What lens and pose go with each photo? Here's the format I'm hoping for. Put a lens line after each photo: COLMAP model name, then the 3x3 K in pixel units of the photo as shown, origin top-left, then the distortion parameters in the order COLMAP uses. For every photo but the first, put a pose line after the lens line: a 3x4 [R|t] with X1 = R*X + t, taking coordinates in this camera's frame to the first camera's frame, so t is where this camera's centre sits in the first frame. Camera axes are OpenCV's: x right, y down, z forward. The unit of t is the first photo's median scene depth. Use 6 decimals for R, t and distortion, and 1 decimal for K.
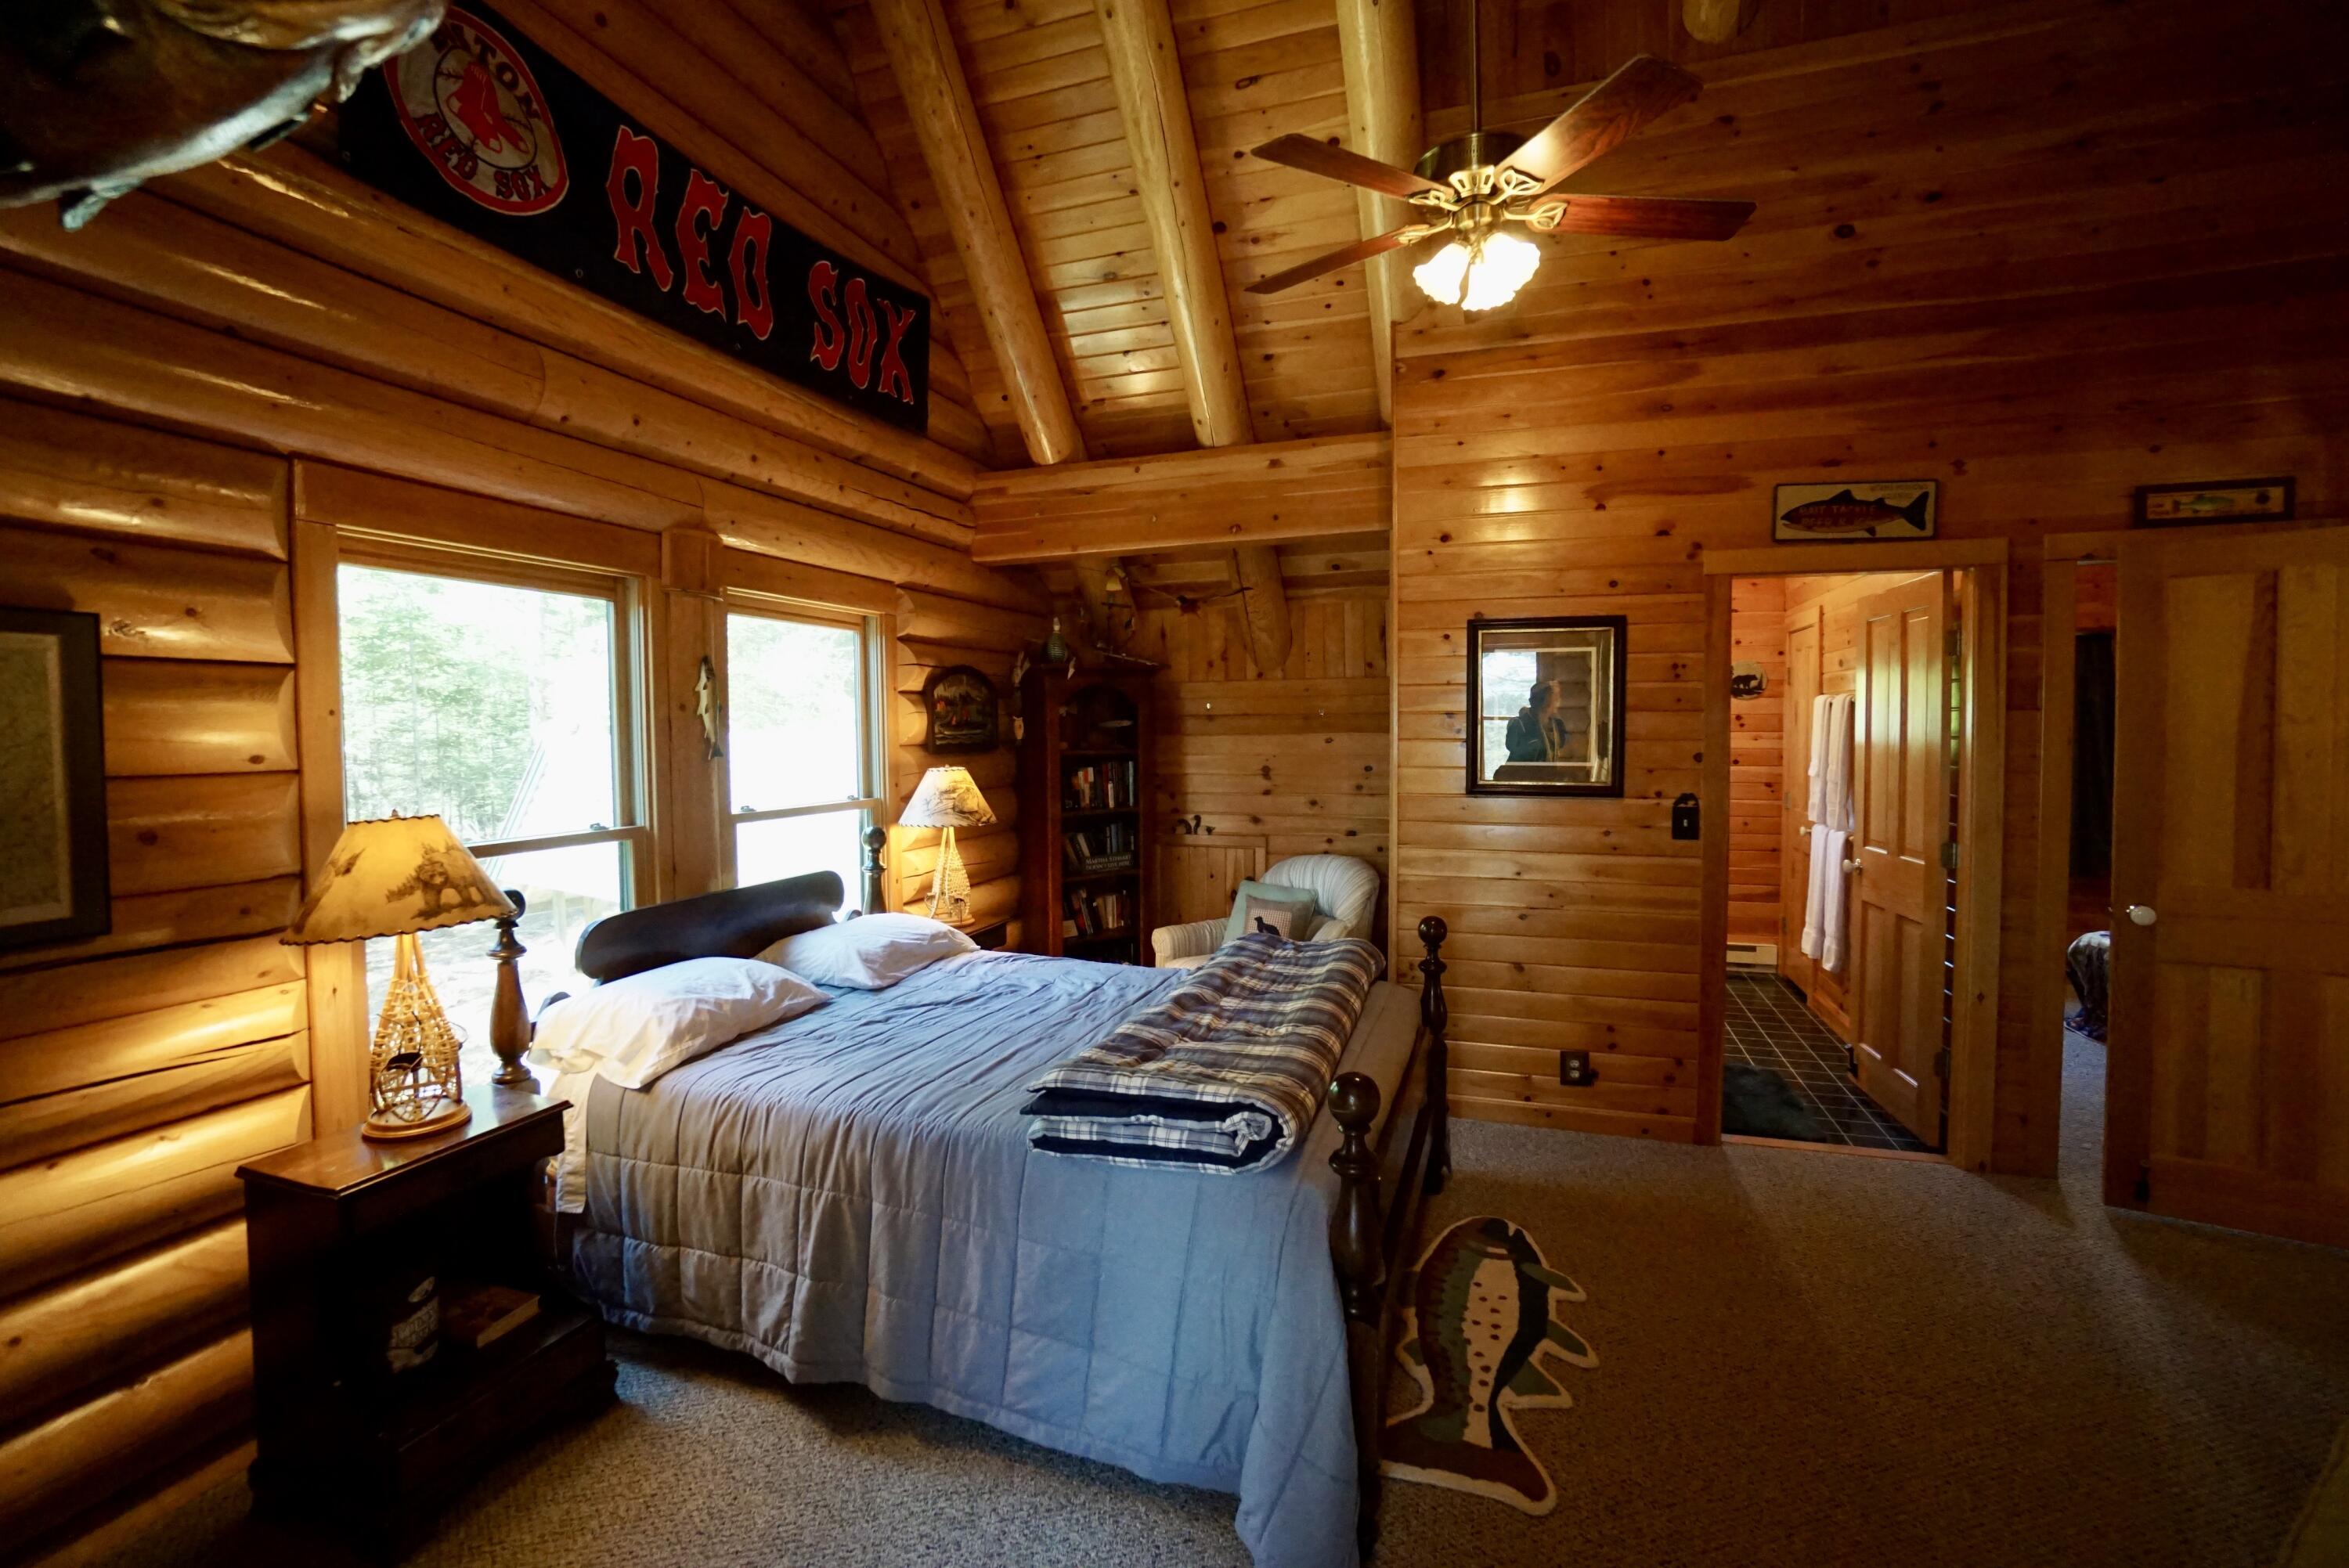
lens RADIAL K [[1050.7, 0, 1131.1], [0, 1050.7, 769.6], [0, 0, 1]] dist [-0.059420, 0.021289]
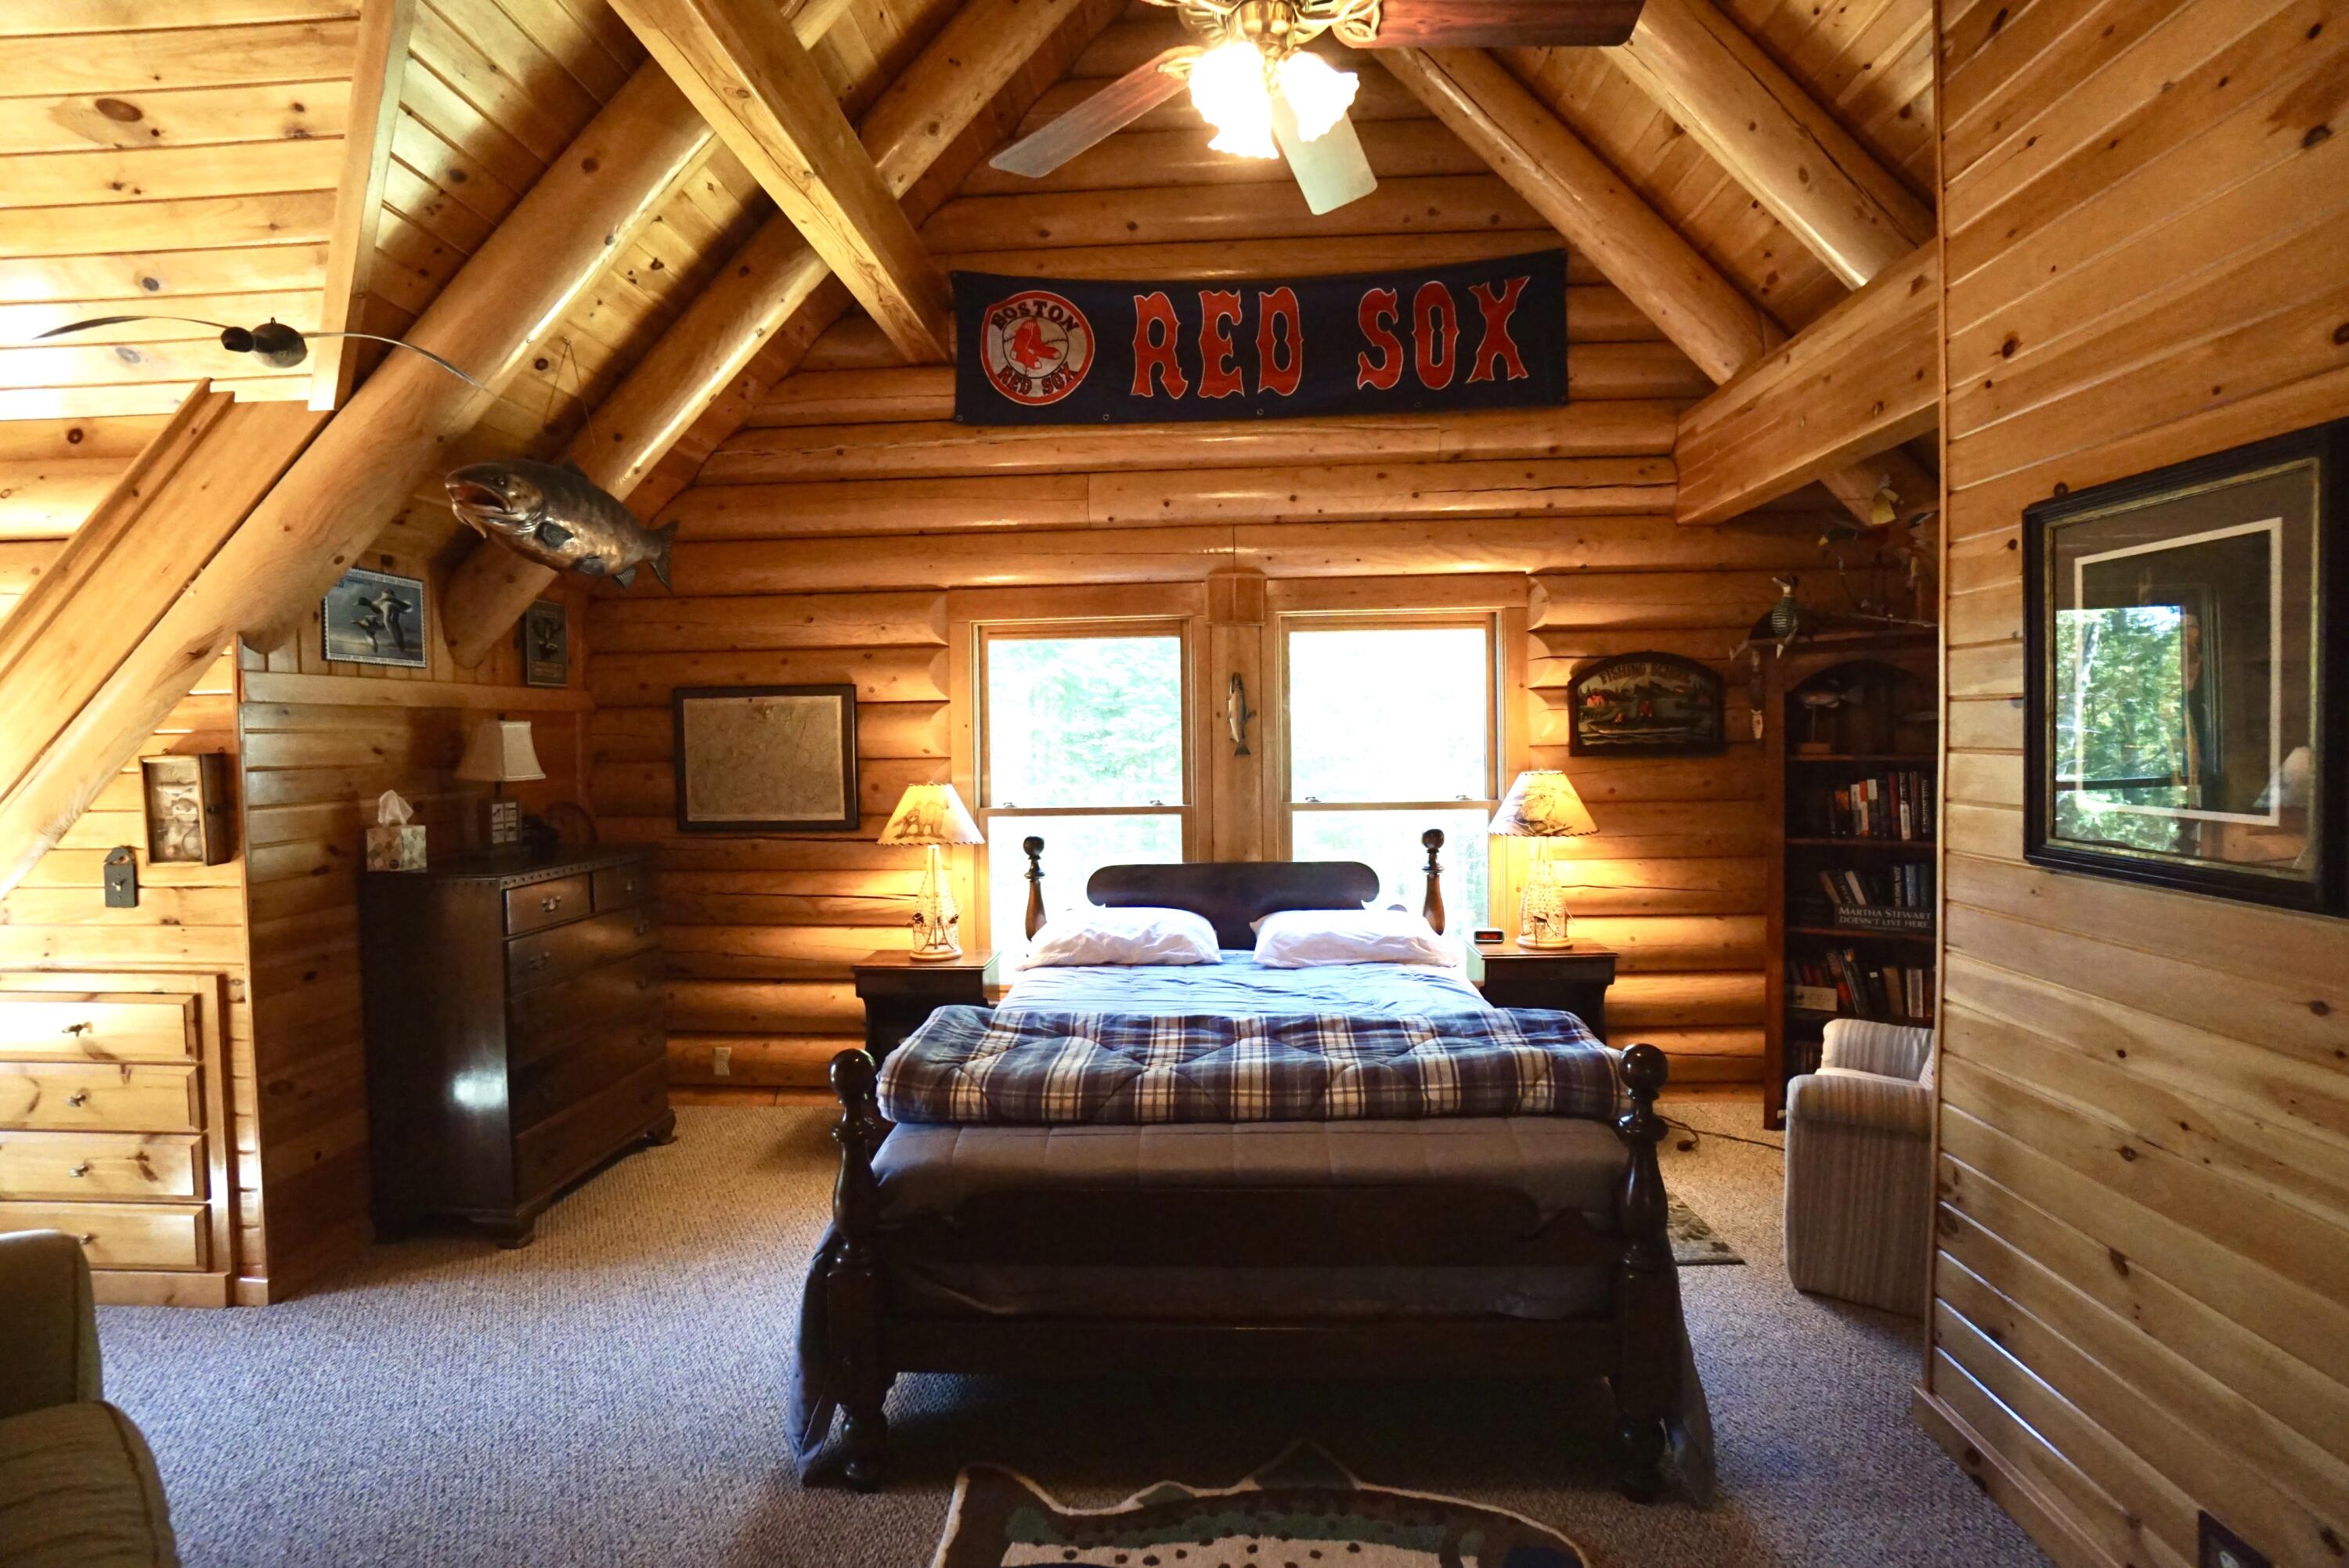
lens RADIAL K [[1050.7, 0, 1169.8], [0, 1050.7, 771.6], [0, 0, 1]] dist [-0.059420, 0.021289]
pose [[0.290850, 0.037212, -0.956045, 0.661716], [-0.023194, 0.999224, 0.031837, -0.025220], [0.956488, 0.012915, 0.291487, 0.481907]]
